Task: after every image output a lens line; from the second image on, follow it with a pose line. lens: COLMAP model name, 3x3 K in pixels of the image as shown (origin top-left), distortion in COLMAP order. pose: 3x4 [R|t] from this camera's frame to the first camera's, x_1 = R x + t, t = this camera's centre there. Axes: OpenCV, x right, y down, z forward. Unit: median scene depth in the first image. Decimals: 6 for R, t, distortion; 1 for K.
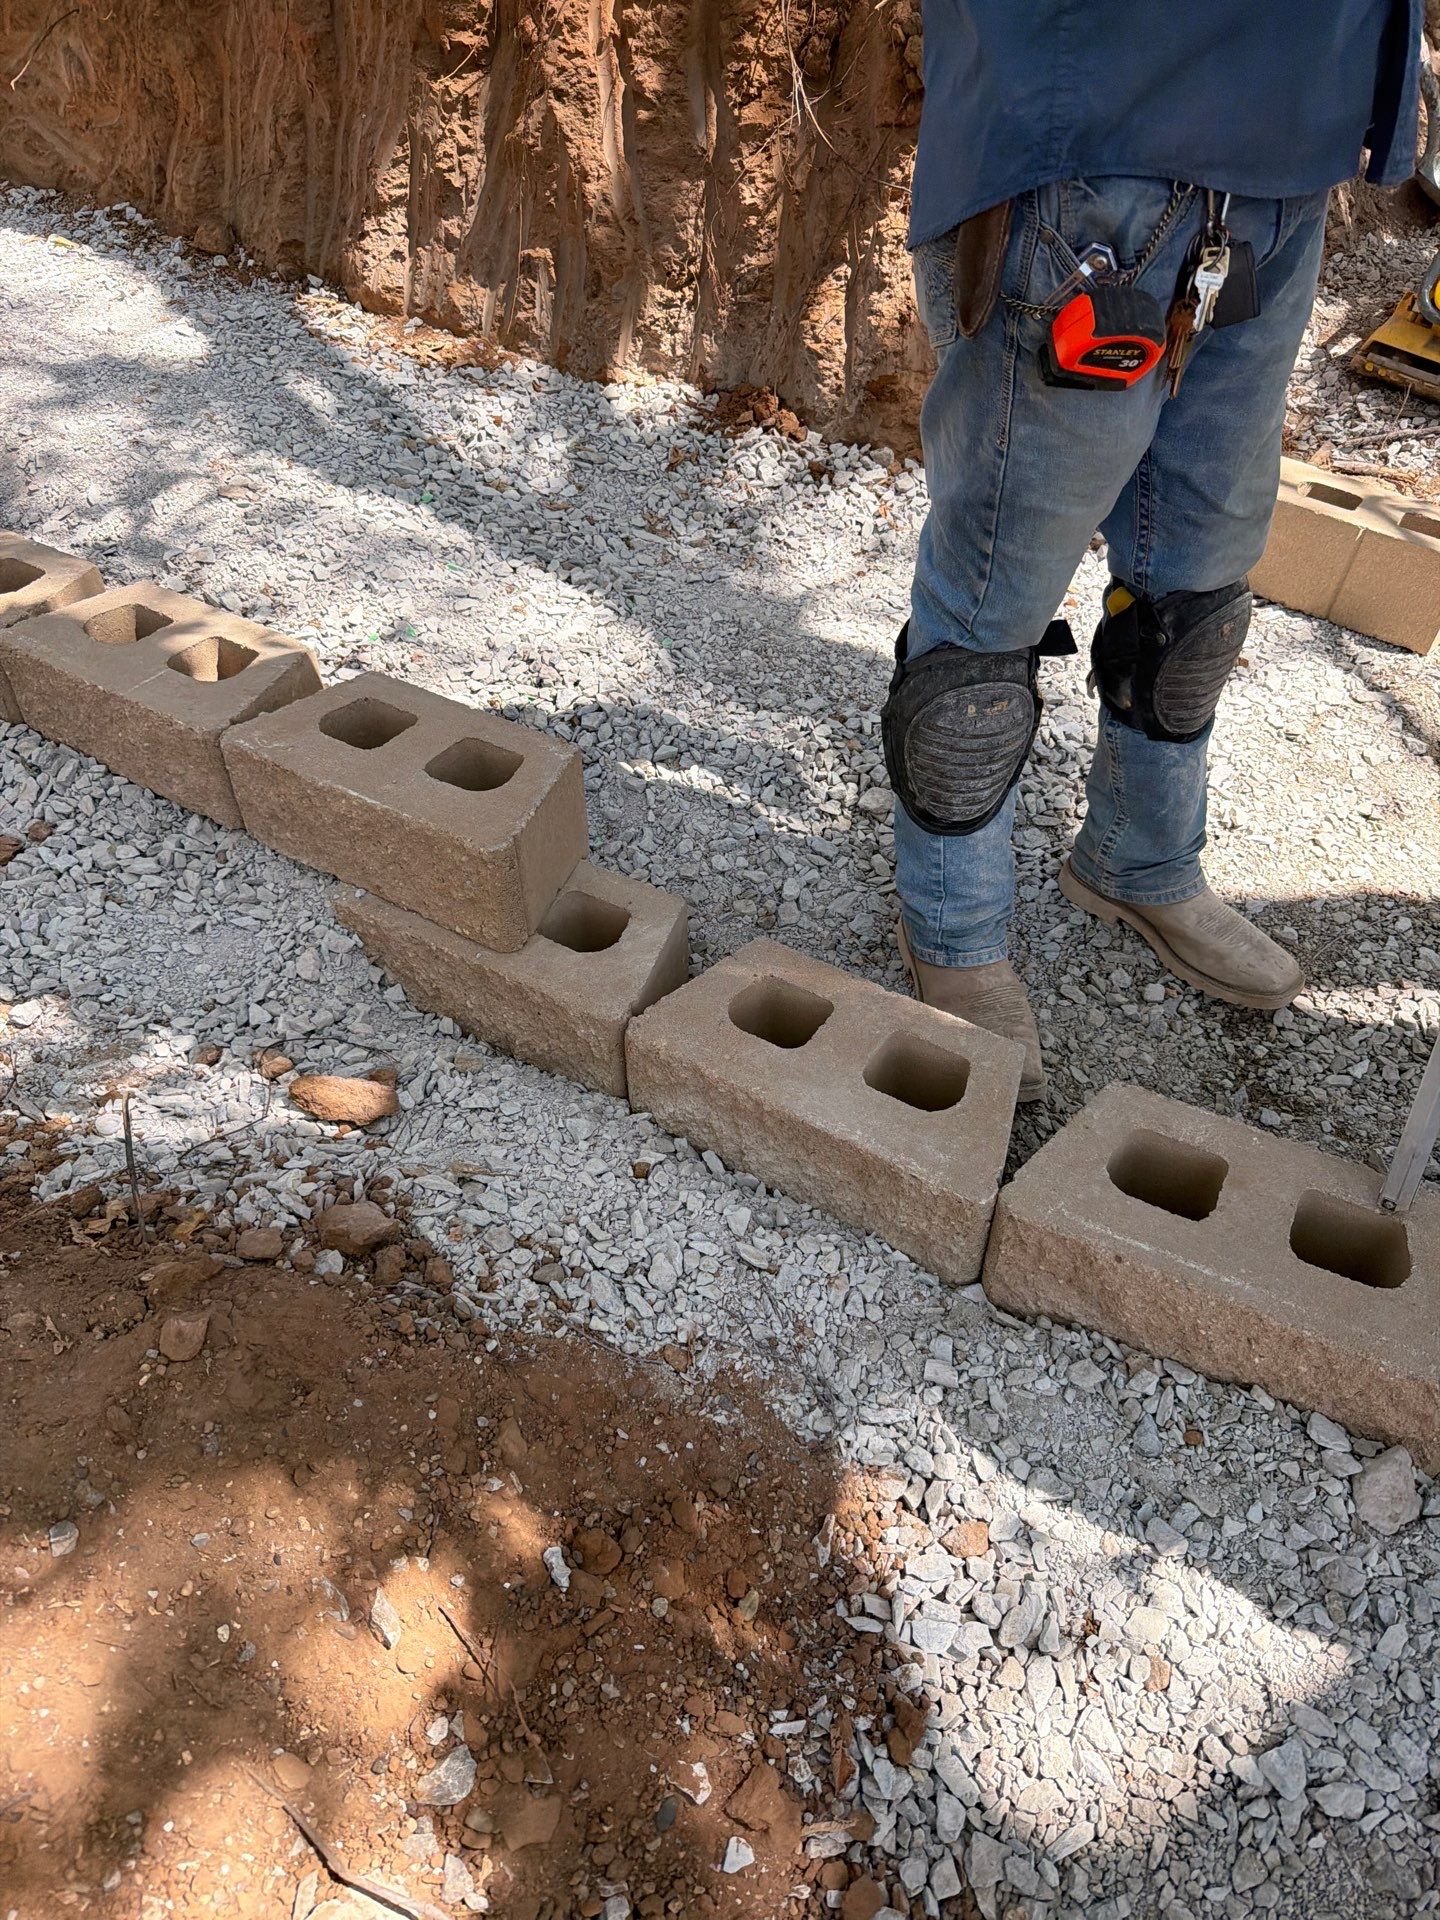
lens RADIAL K [[1332.4, 0, 721.1], [0, 1332.4, 967.0], [0, 0, 1]] dist [0.000128, -0.009010]
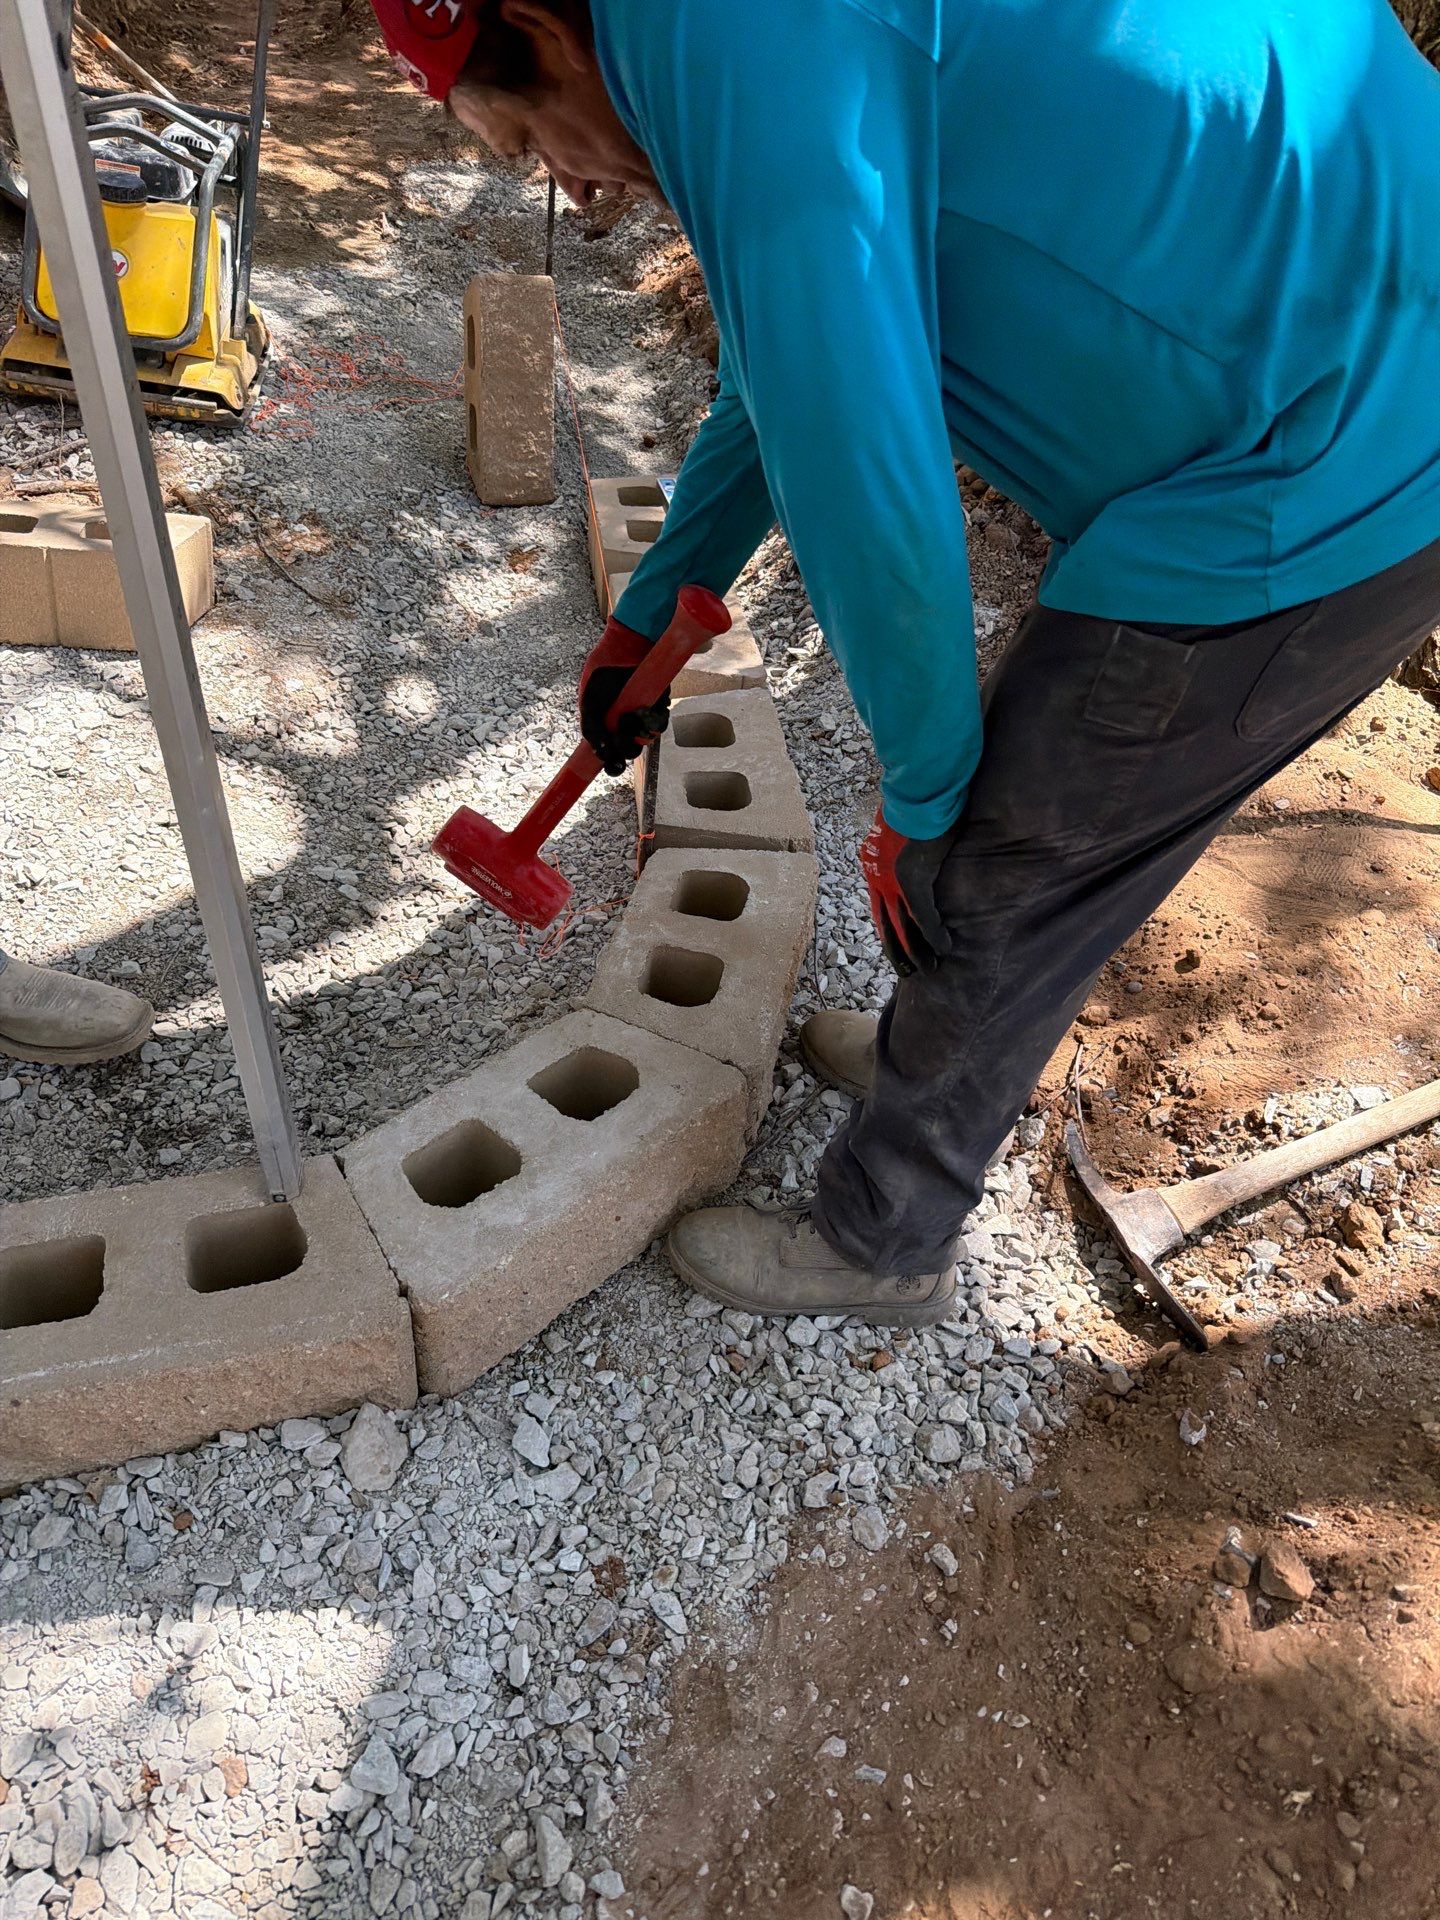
lens RADIAL K [[1332.4, 0, 721.1], [0, 1332.4, 967.0], [0, 0, 1]] dist [0.000128, -0.009010]
pose [[0.708405, -0.405596, 0.577629, 0.240207], [0.411440, 0.902268, 0.128958, 0.036667], [-0.573480, 0.146305, 0.806049, -0.029001]]
